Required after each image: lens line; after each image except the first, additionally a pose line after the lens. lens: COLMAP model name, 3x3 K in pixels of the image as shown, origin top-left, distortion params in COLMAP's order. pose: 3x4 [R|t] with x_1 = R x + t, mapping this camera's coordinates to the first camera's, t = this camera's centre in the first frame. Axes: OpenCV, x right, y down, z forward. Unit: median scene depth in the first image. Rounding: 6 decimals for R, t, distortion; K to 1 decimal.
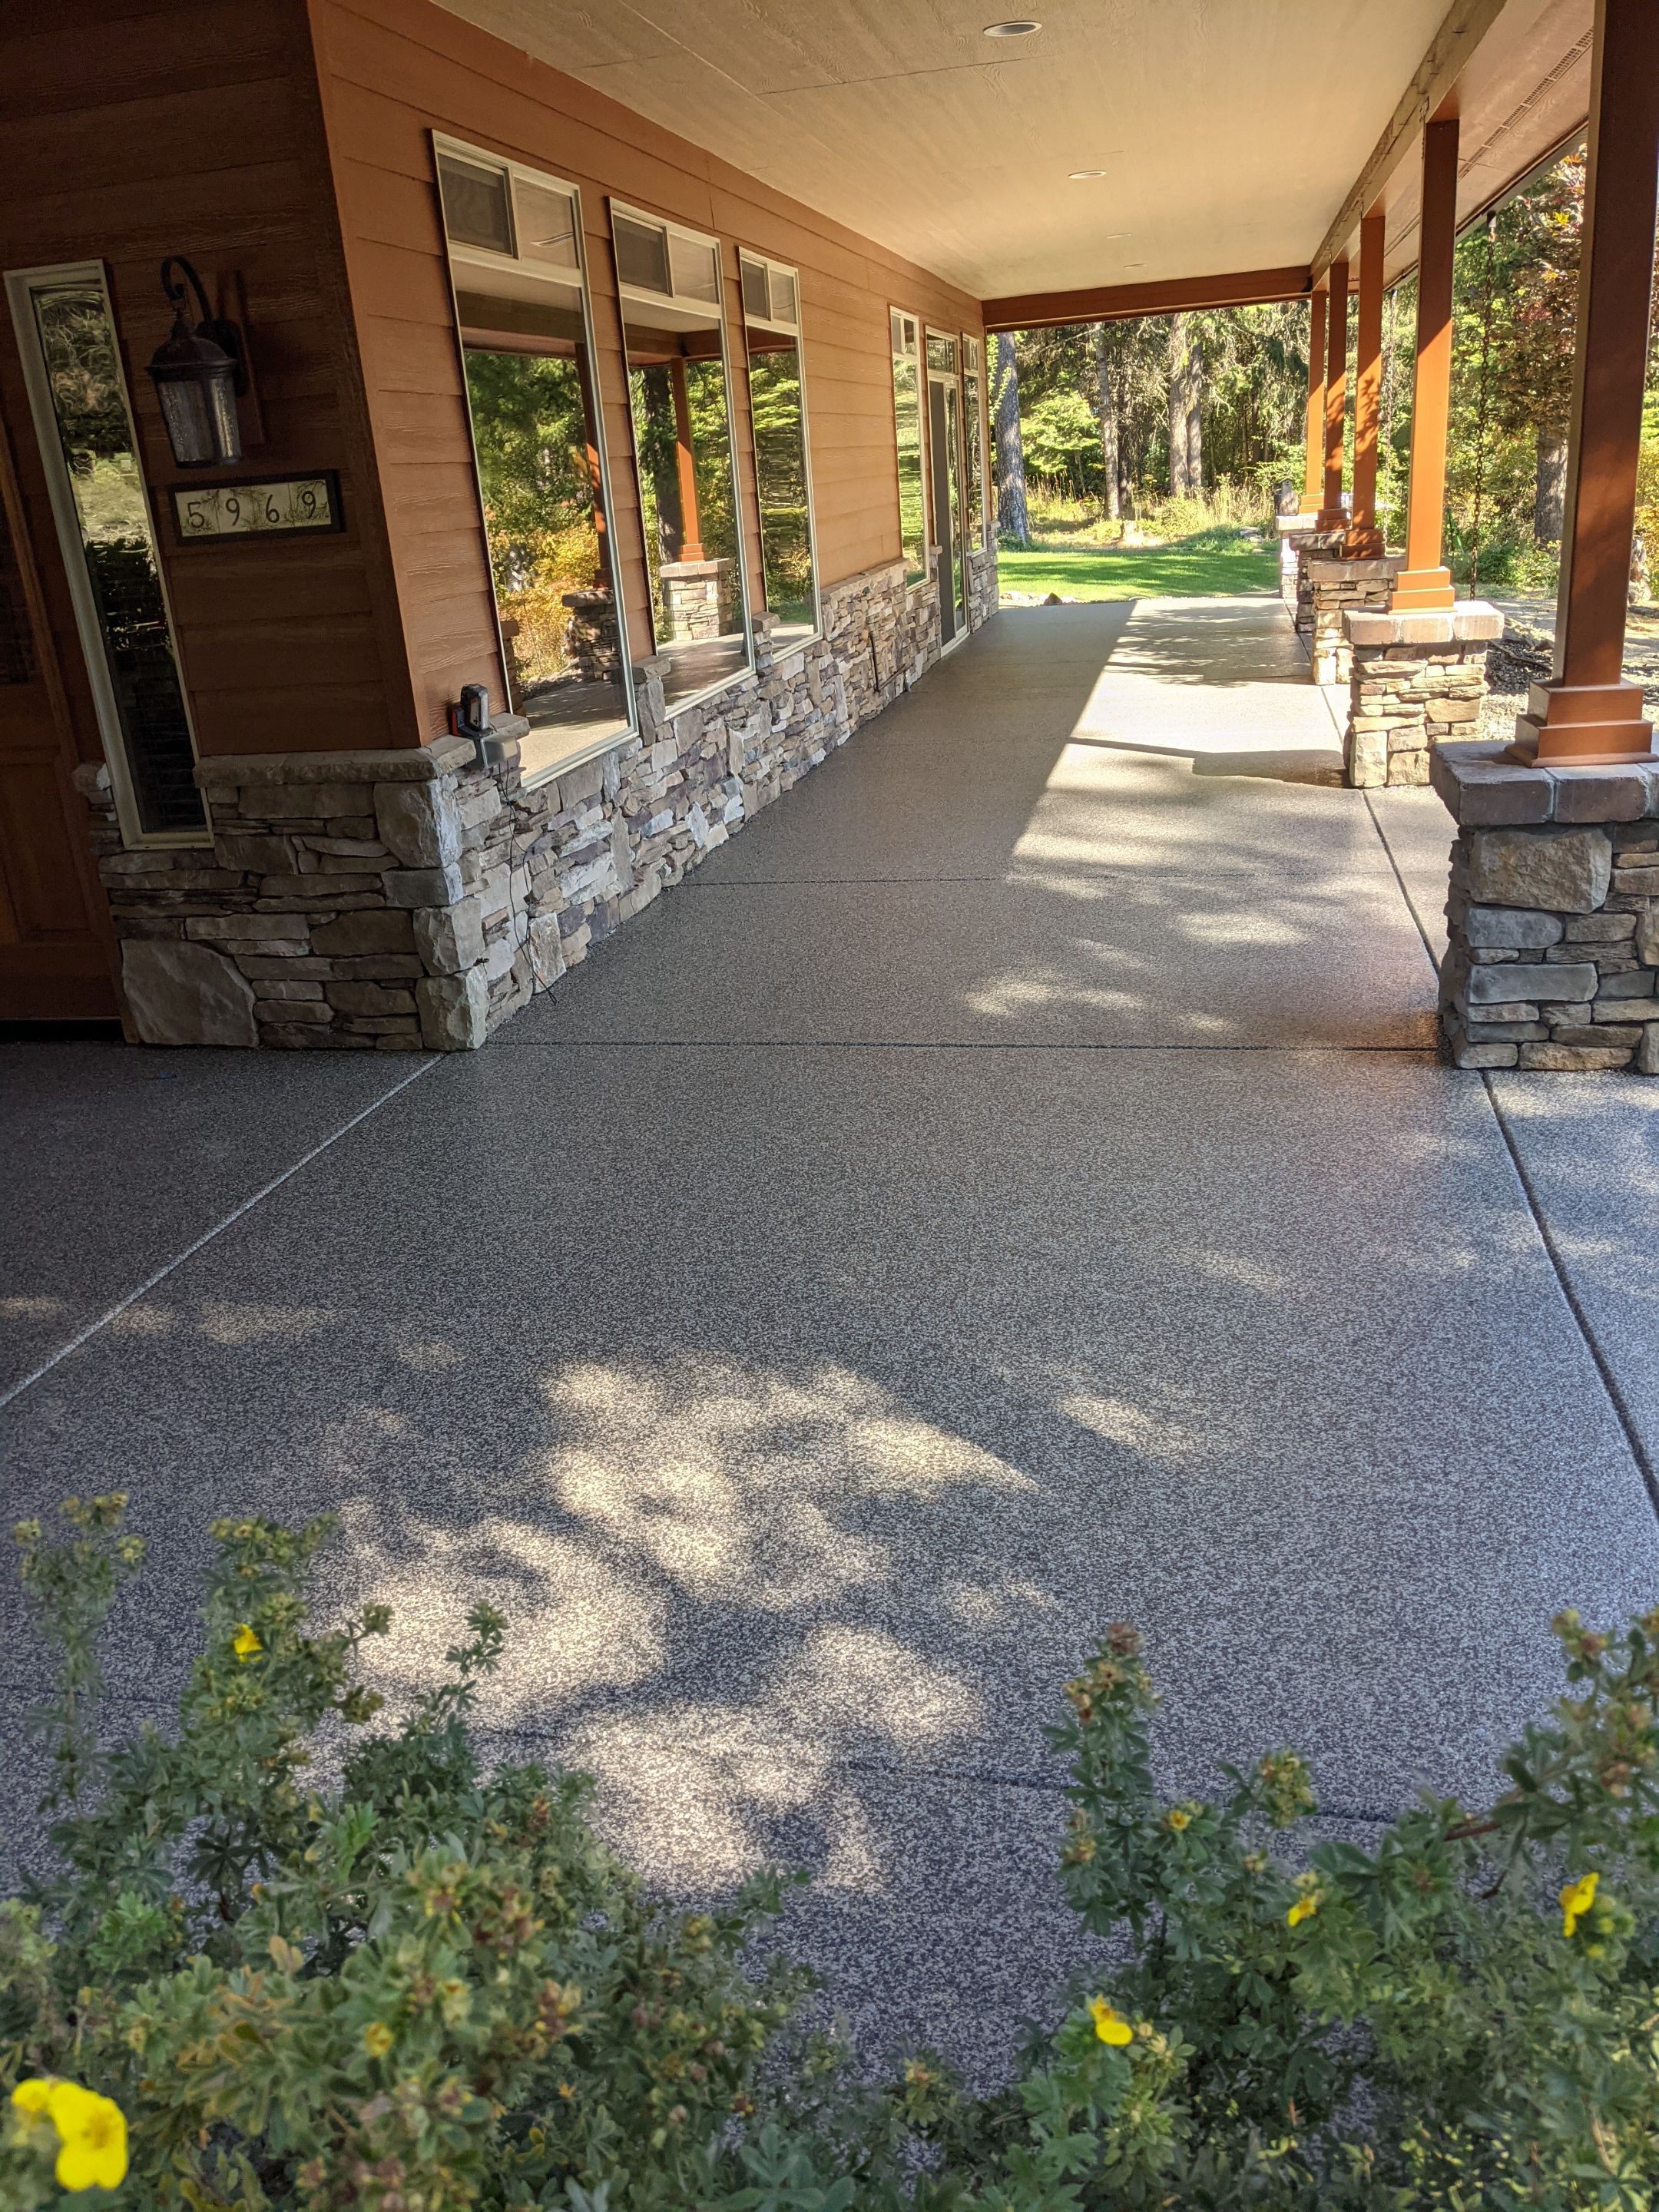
lens RADIAL K [[1750.7, 0, 823.2], [0, 1750.7, 1106.3], [0, 0, 1]] dist [-0.004715, -0.012696]
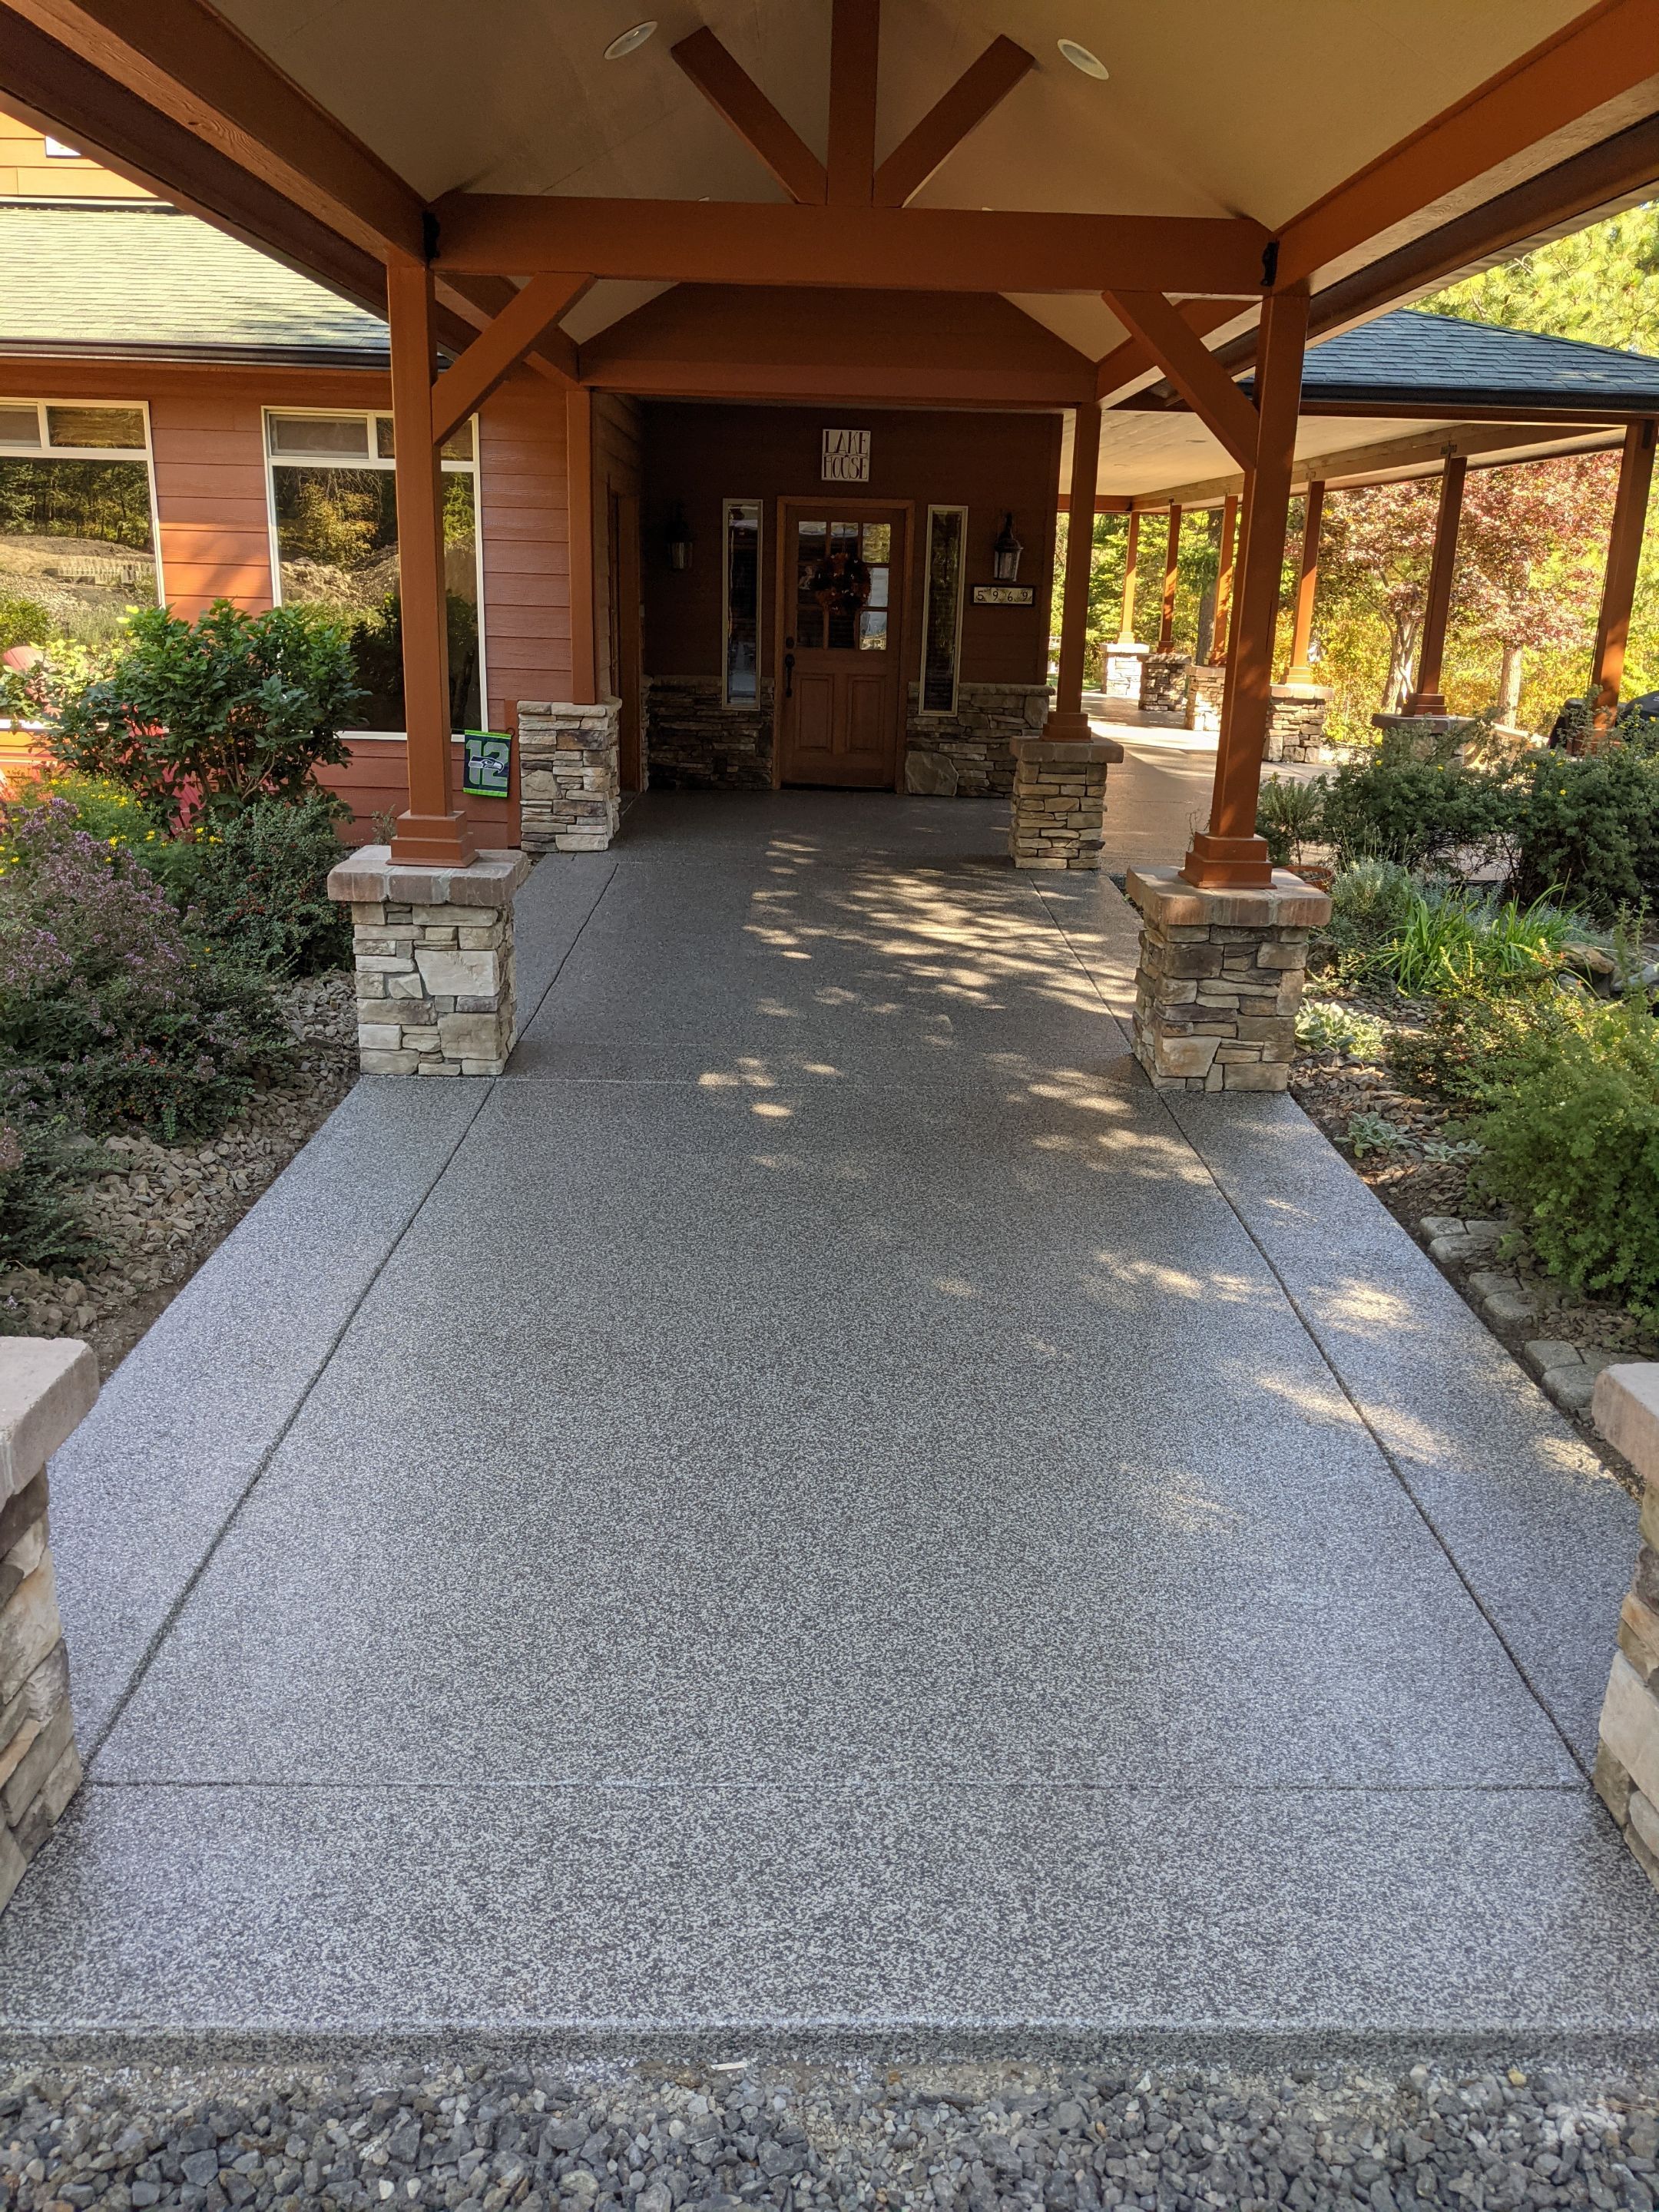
lens RADIAL K [[1750.7, 0, 828.2], [0, 1750.7, 1109.0], [0, 0, 1]] dist [-0.004715, -0.012696]
pose [[0.972050, 0.031189, 0.232692, -0.632063], [-0.018147, 0.998153, -0.057982, 0.336546], [-0.234071, 0.052139, 0.970820, -0.839959]]
